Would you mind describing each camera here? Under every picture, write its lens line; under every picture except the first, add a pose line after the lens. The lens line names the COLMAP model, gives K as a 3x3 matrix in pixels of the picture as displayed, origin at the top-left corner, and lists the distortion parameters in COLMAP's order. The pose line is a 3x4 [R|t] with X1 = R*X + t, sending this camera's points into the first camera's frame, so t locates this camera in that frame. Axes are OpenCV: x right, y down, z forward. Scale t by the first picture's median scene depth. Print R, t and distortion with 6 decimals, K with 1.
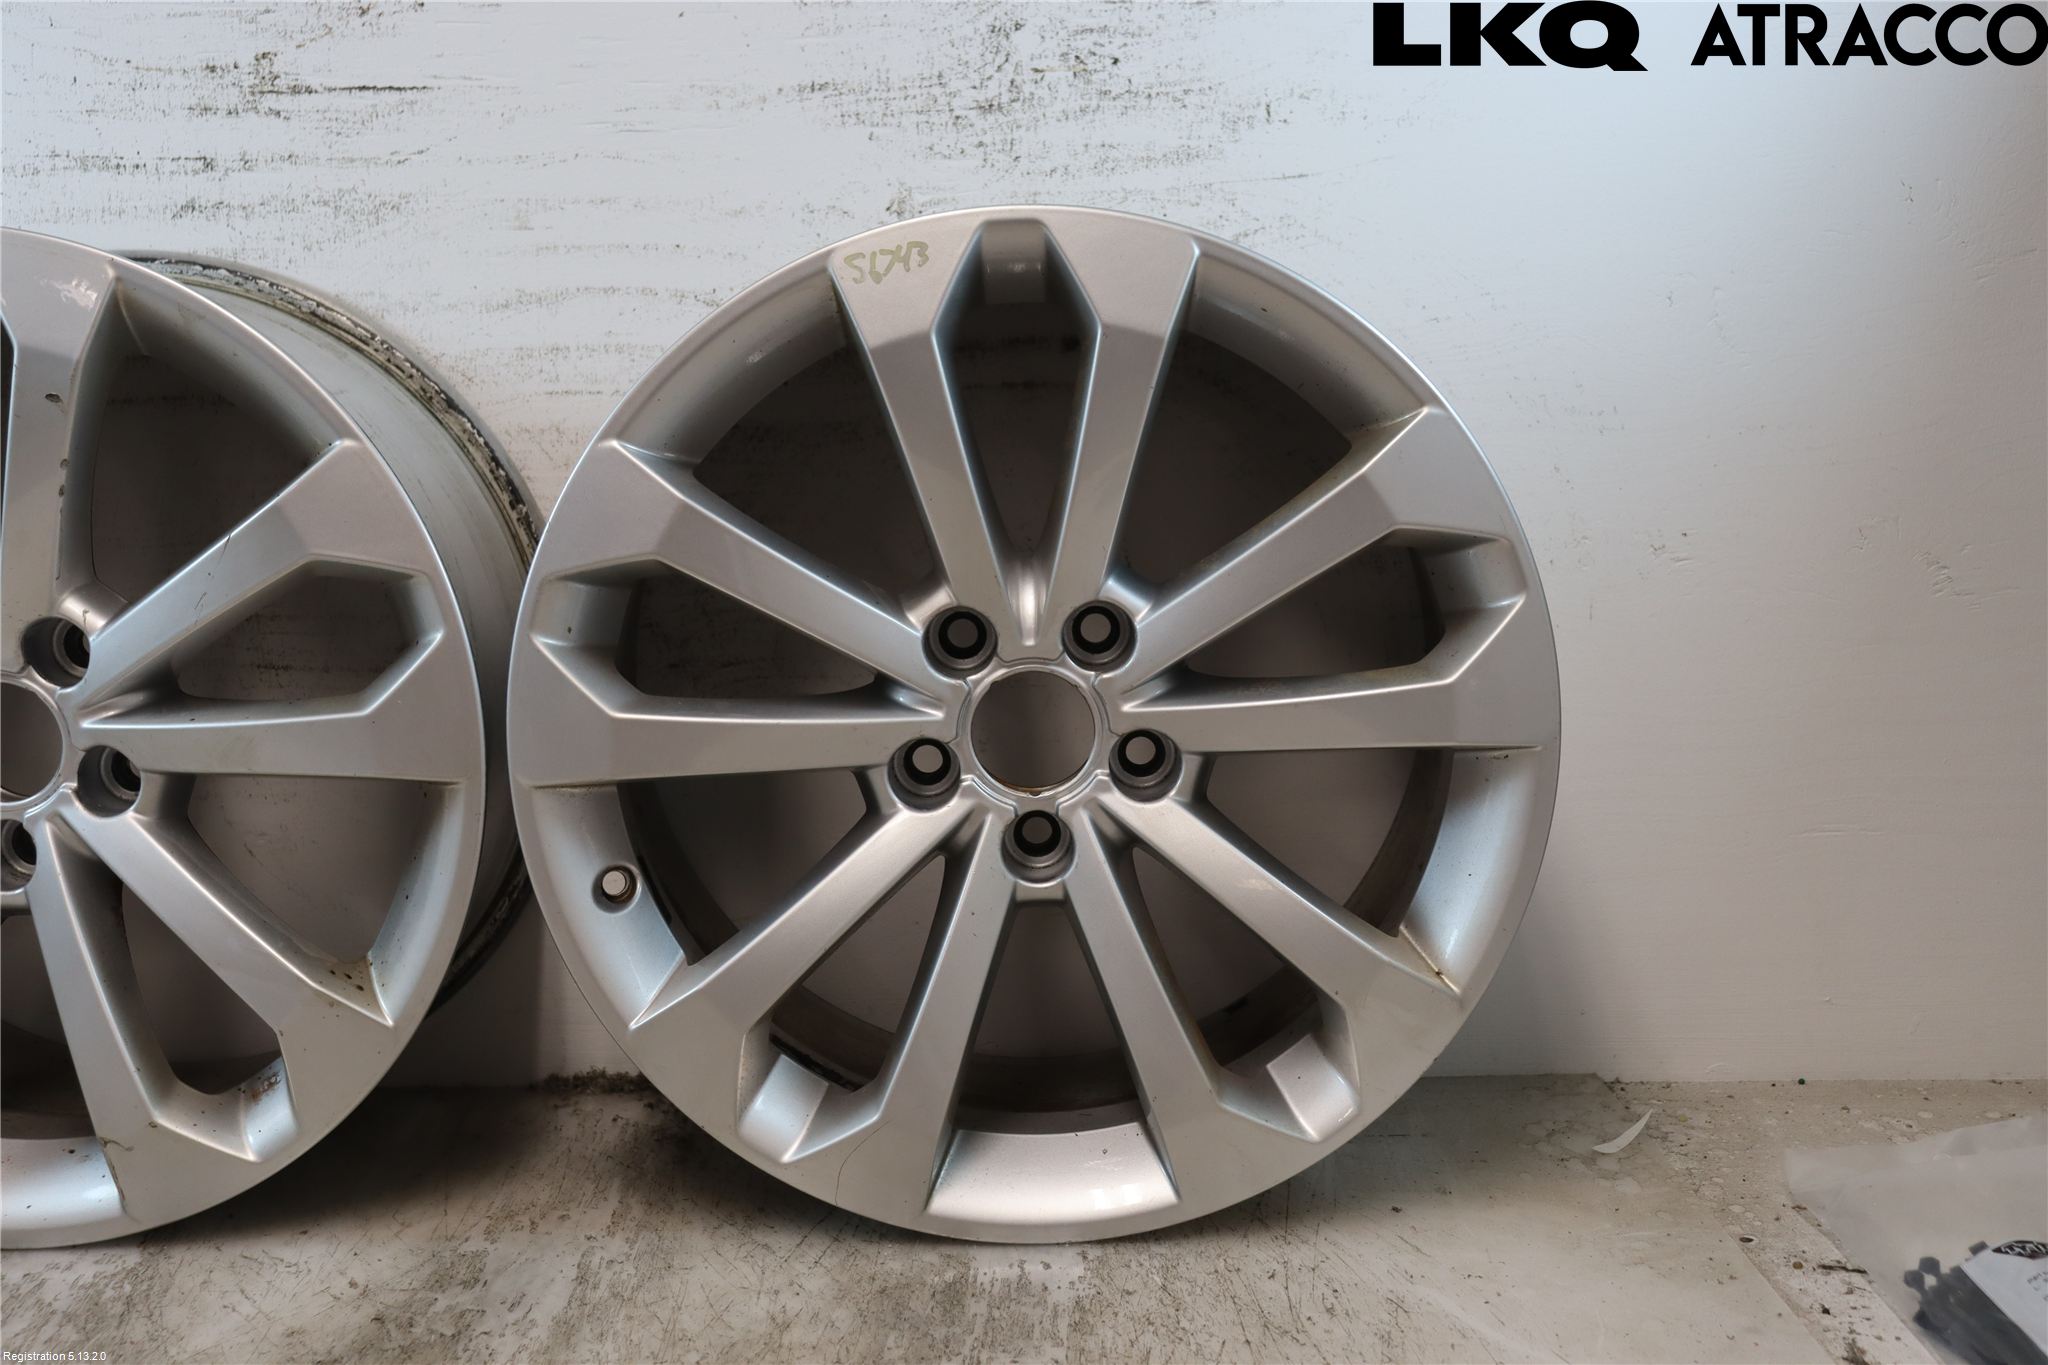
lens RADIAL K [[2326.2, 0, 1028.3], [0, 2326.2, 686.3], [0, 0, 1]] dist [-0.037891, 0.000000]
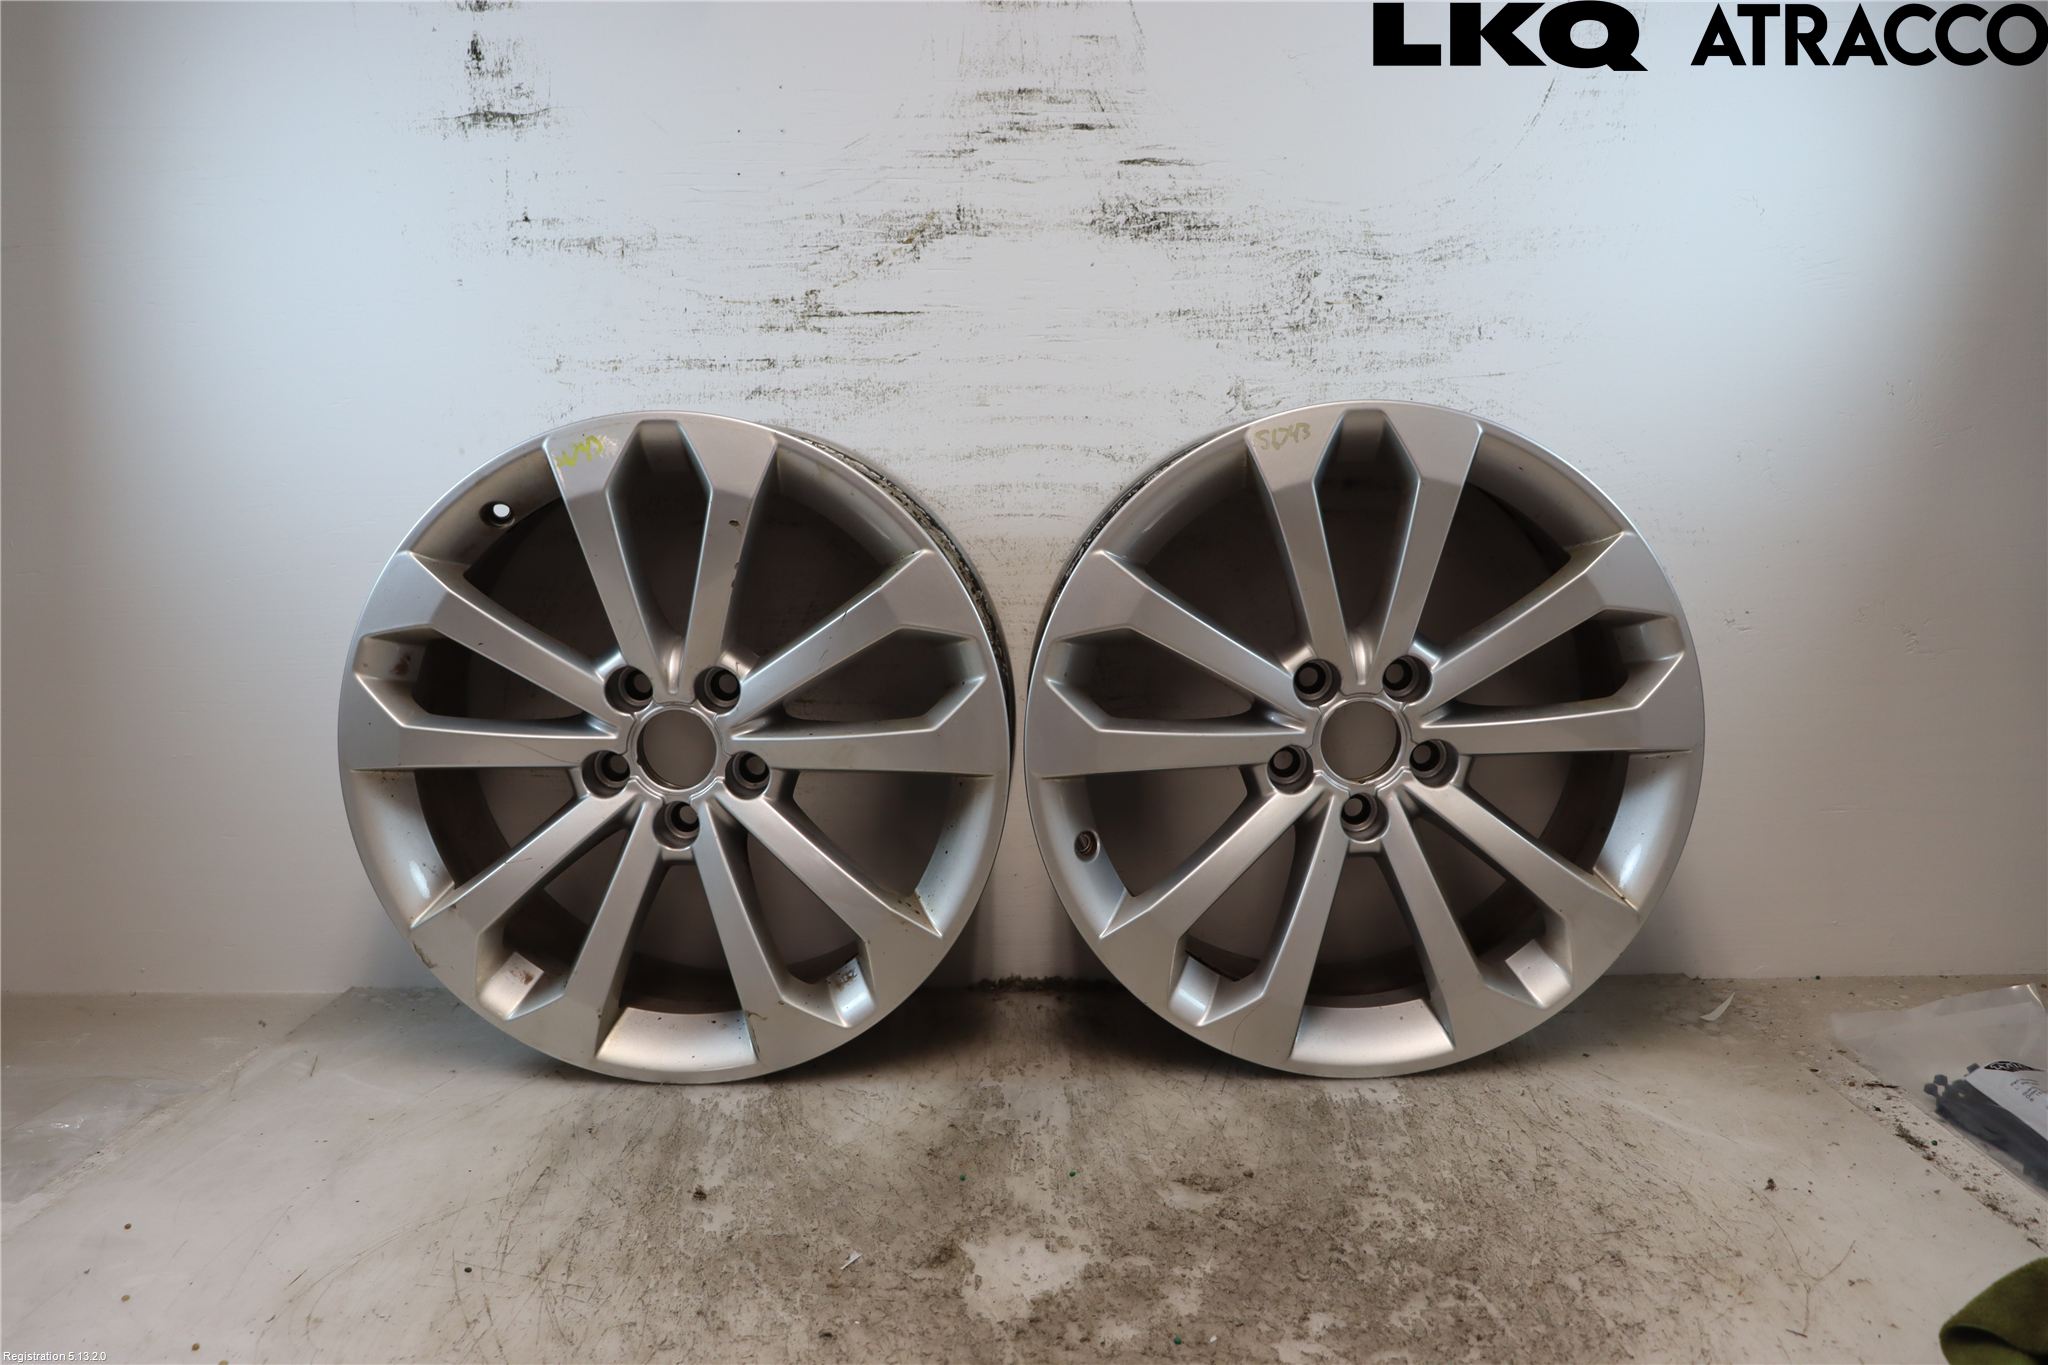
lens RADIAL K [[1819.6, 0, 1005.6], [0, 1819.6, 709.0], [0, 0, 1]] dist [-0.175552, 0.153330]
pose [[0.999948, -0.000796, -0.010163, -0.193109], [0.000637, 0.999877, -0.015642, 0.015325], [0.010174, 0.015635, 0.999826, -0.159349]]
